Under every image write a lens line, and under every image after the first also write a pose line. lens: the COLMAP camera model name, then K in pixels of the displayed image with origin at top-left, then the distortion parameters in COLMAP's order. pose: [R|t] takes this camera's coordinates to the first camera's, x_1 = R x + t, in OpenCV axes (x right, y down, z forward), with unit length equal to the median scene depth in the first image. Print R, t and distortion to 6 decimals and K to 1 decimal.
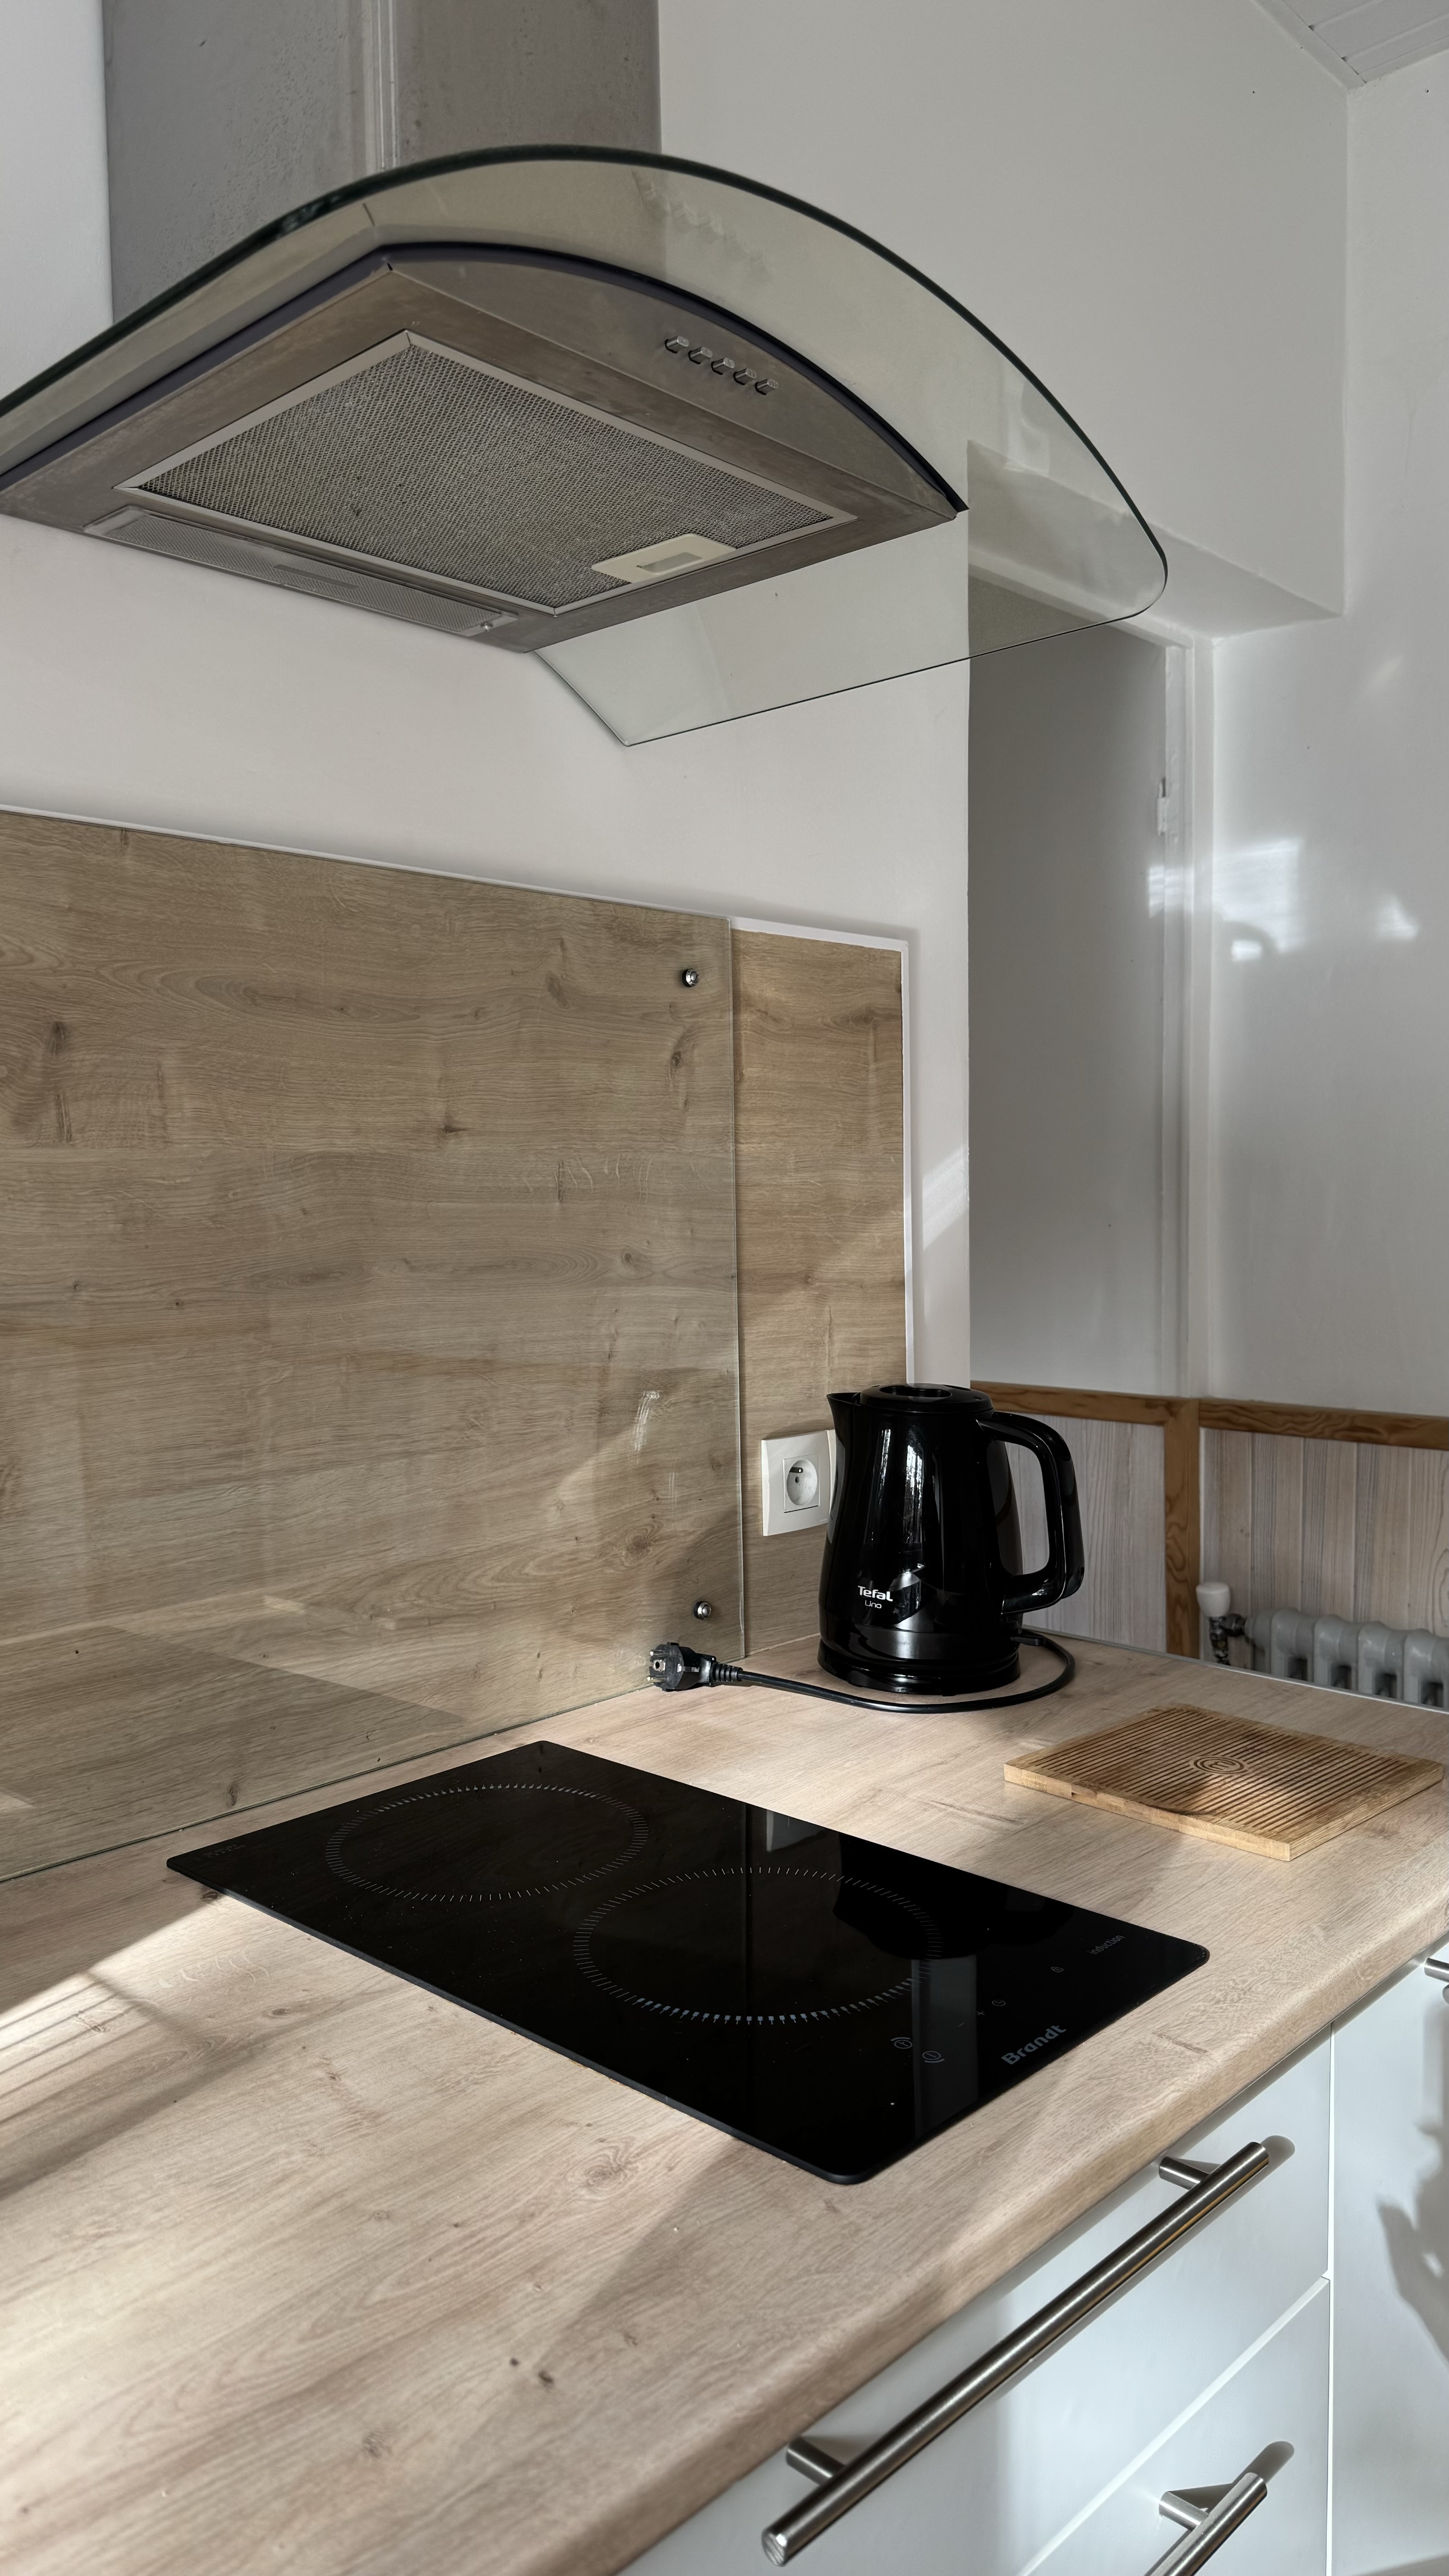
lens RADIAL K [[1828.6, 0, 724.5], [0, 1828.6, 1288.0], [0, 0, 1]] dist [0.079121, -0.126485]
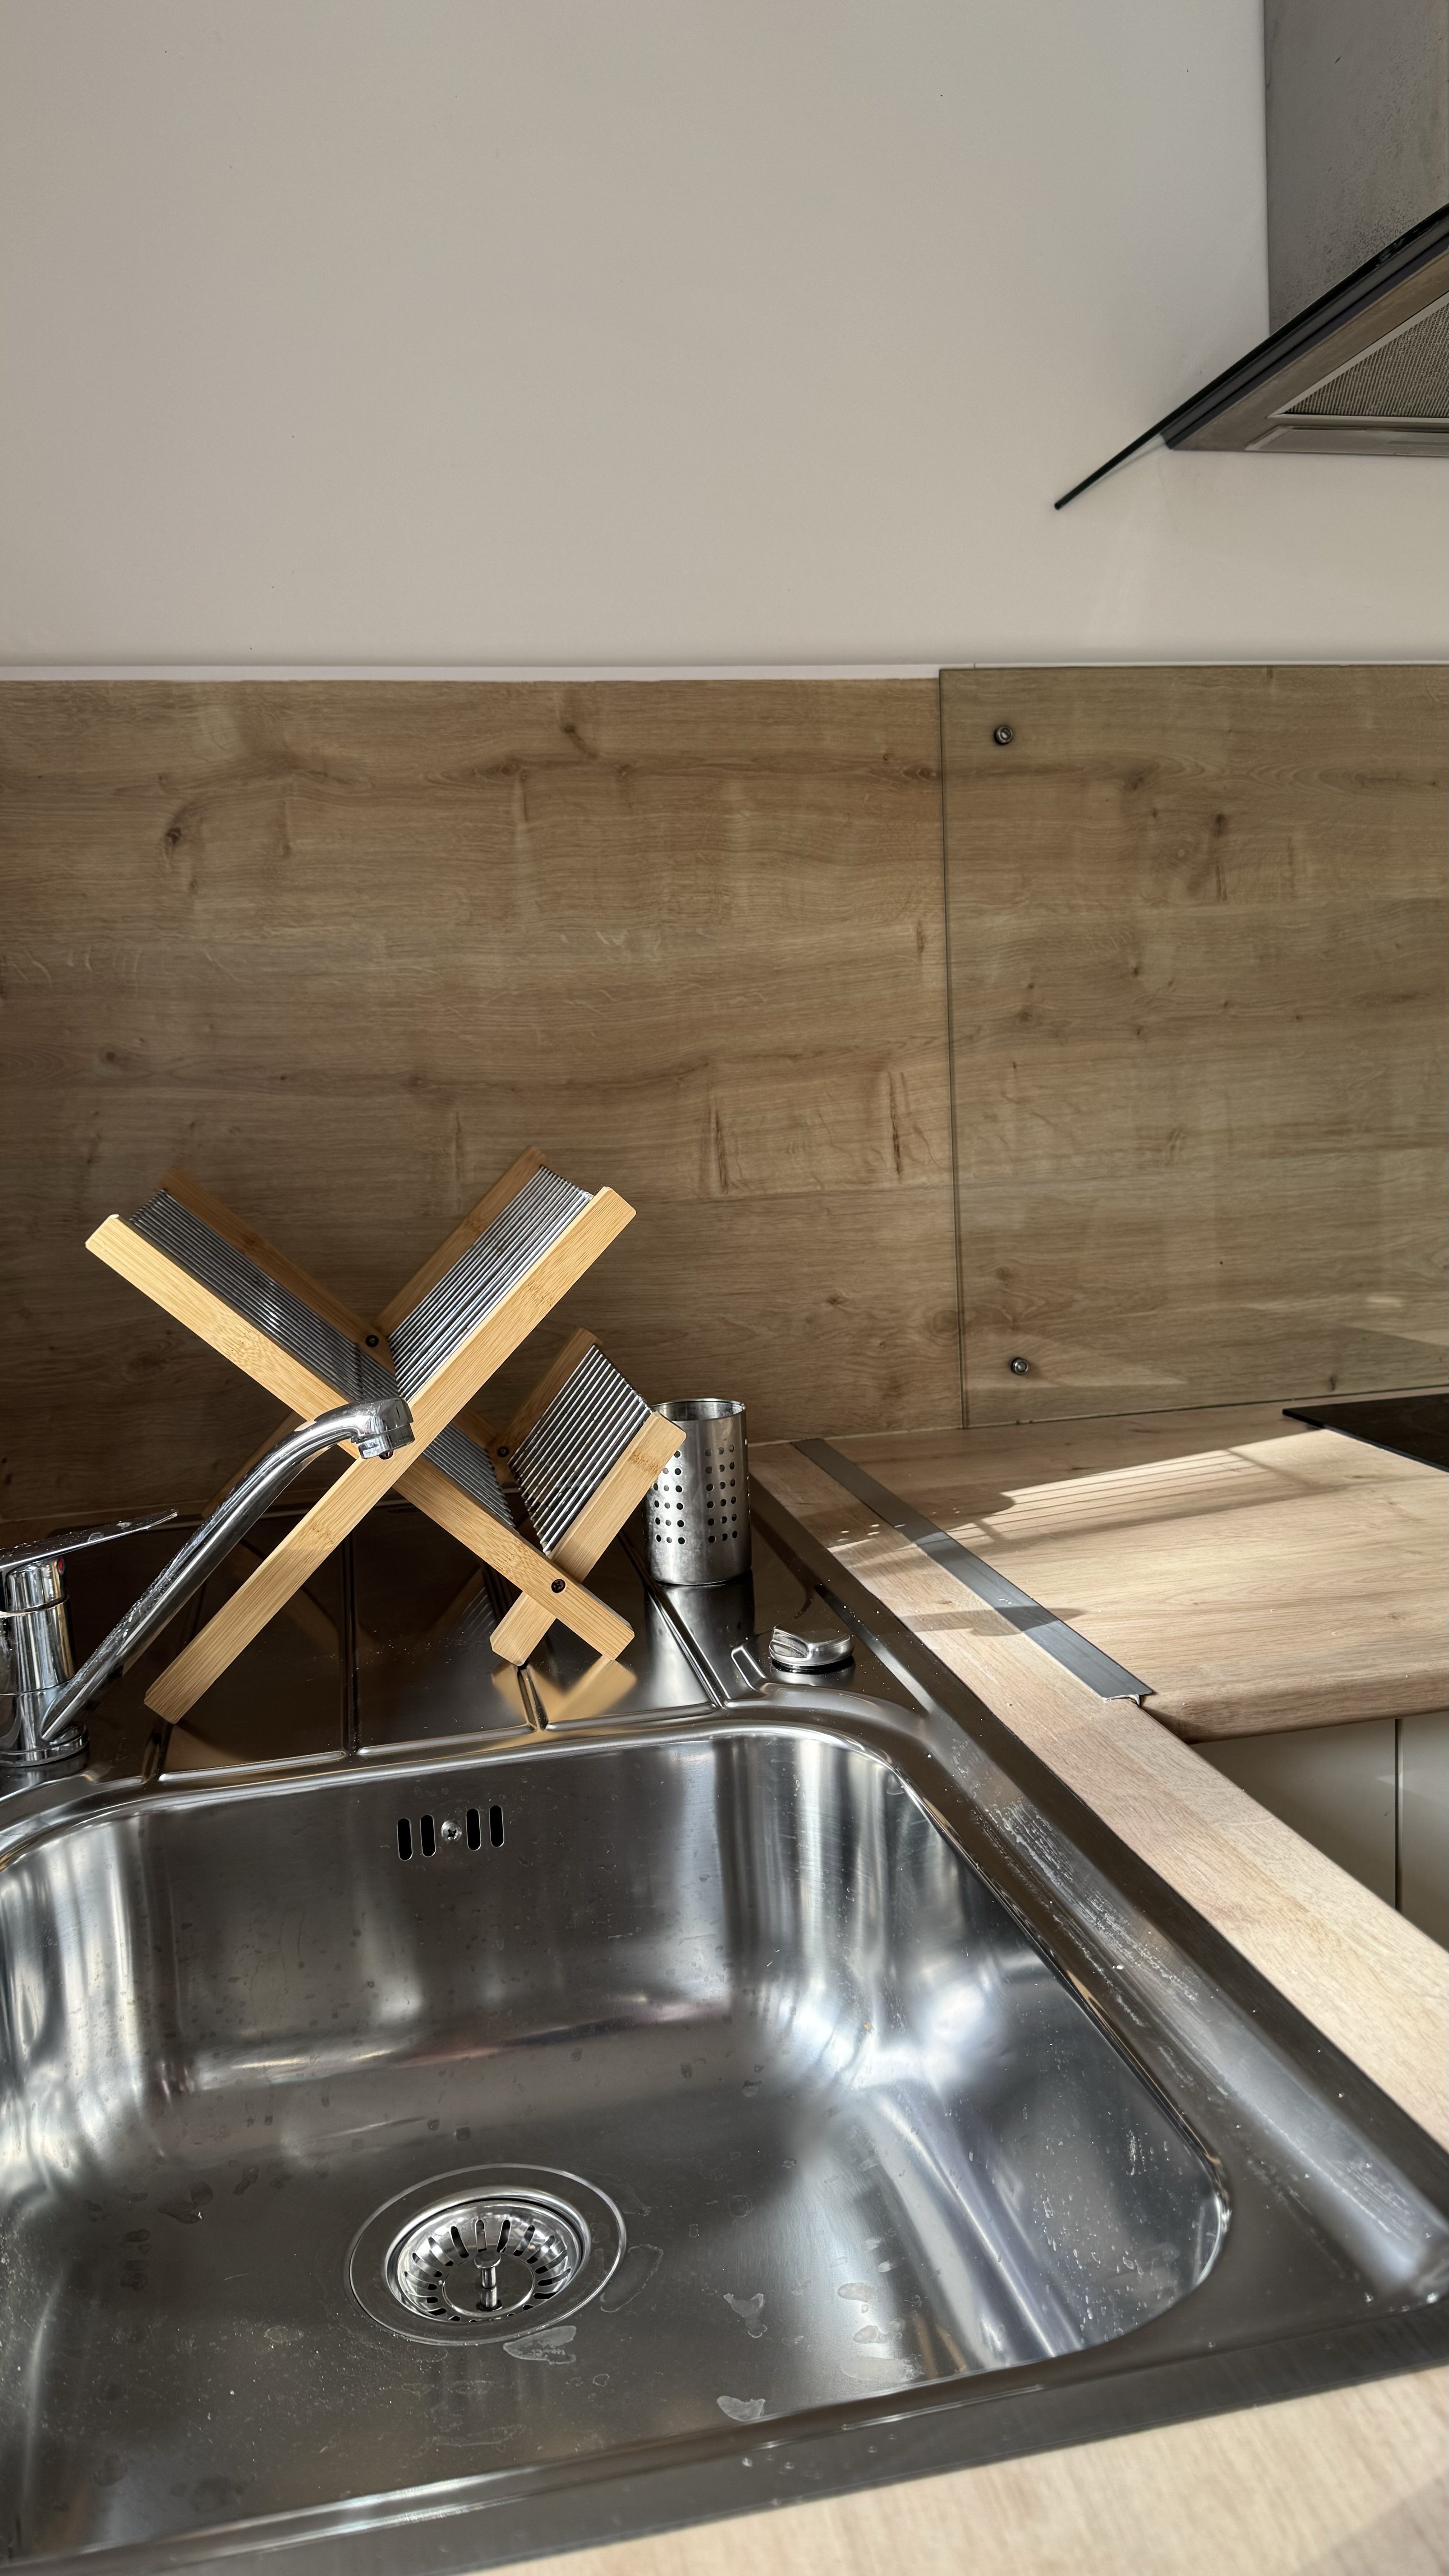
lens RADIAL K [[1828.6, 0, 724.5], [0, 1828.6, 1288.0], [0, 0, 1]] dist [0.079121, -0.126485]
pose [[0.828995, 0.045802, -0.557377, 0.124101], [0.002929, 0.996272, 0.086224, 0.091356], [0.559248, -0.073111, 0.825770, -0.390738]]
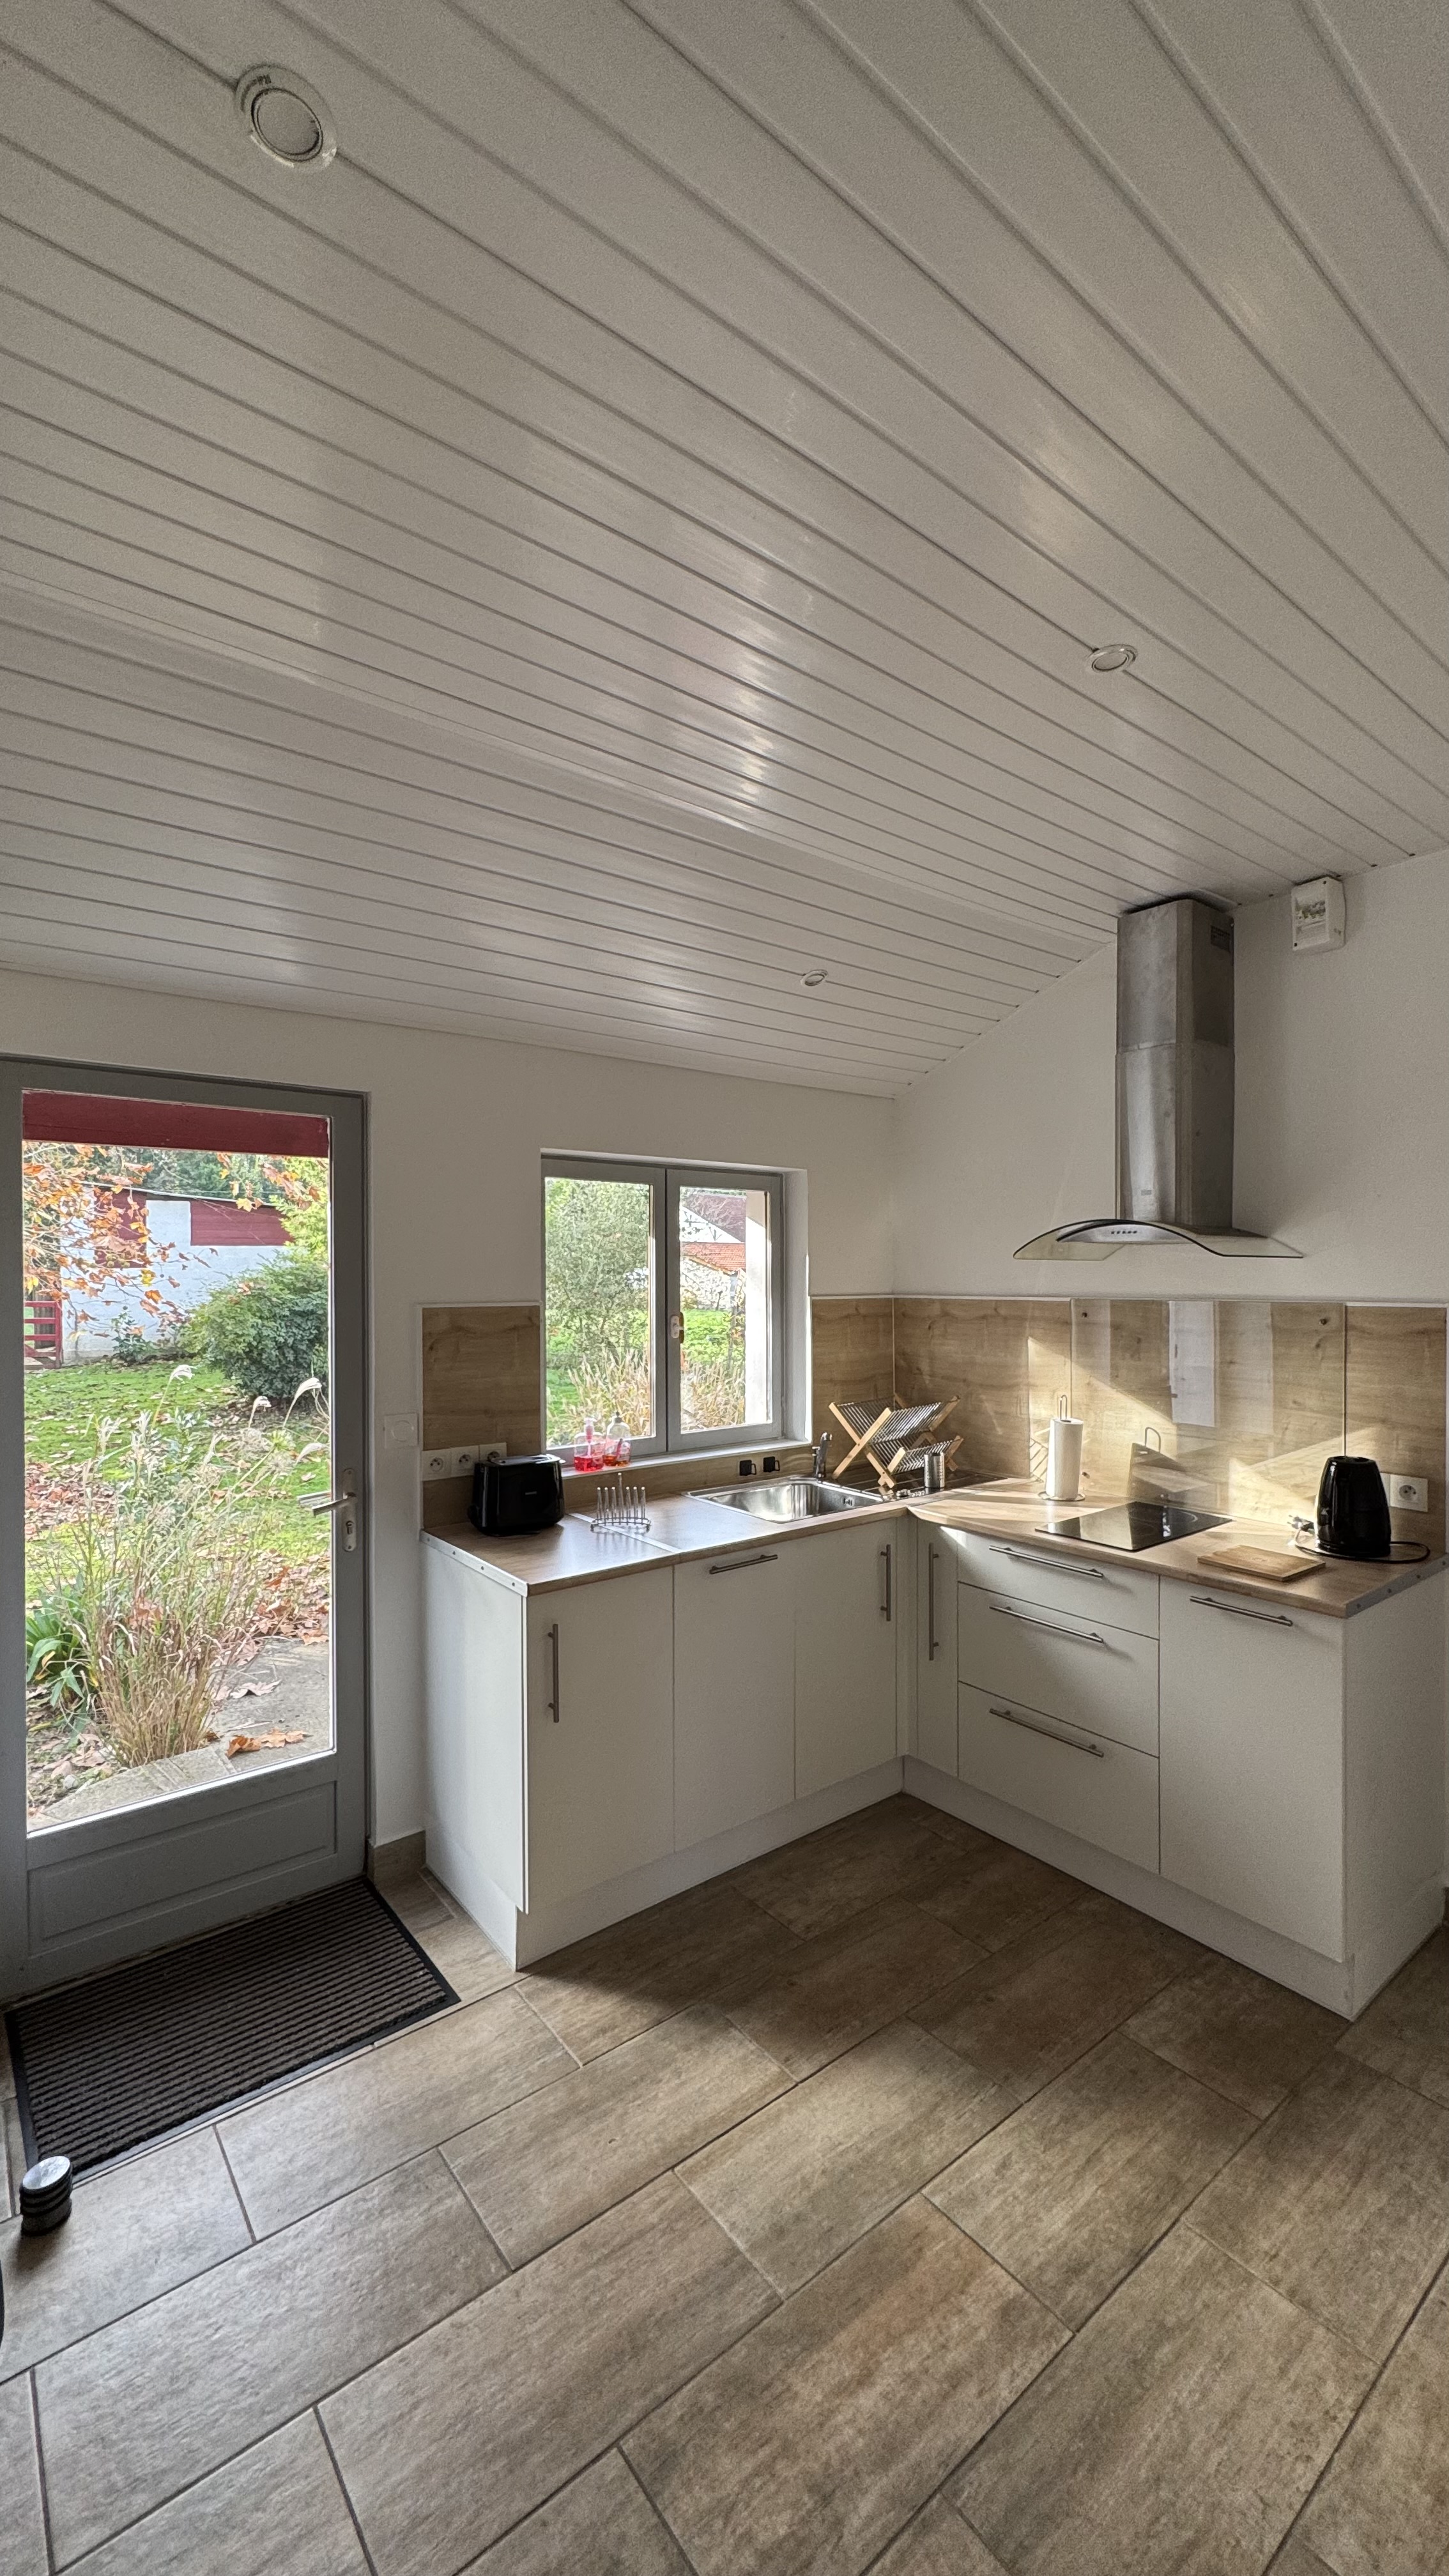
lens RADIAL K [[1029.0, 0, 724.5], [0, 1029.0, 1288.0], [0, 0, 1]] dist [0.001008, 0.000019]
pose [[-0.145010, 0.021337, -0.989200, 2.618377], [-0.053852, 0.998115, 0.029424, -0.298329], [0.987964, 0.057537, -0.143588, 0.245137]]
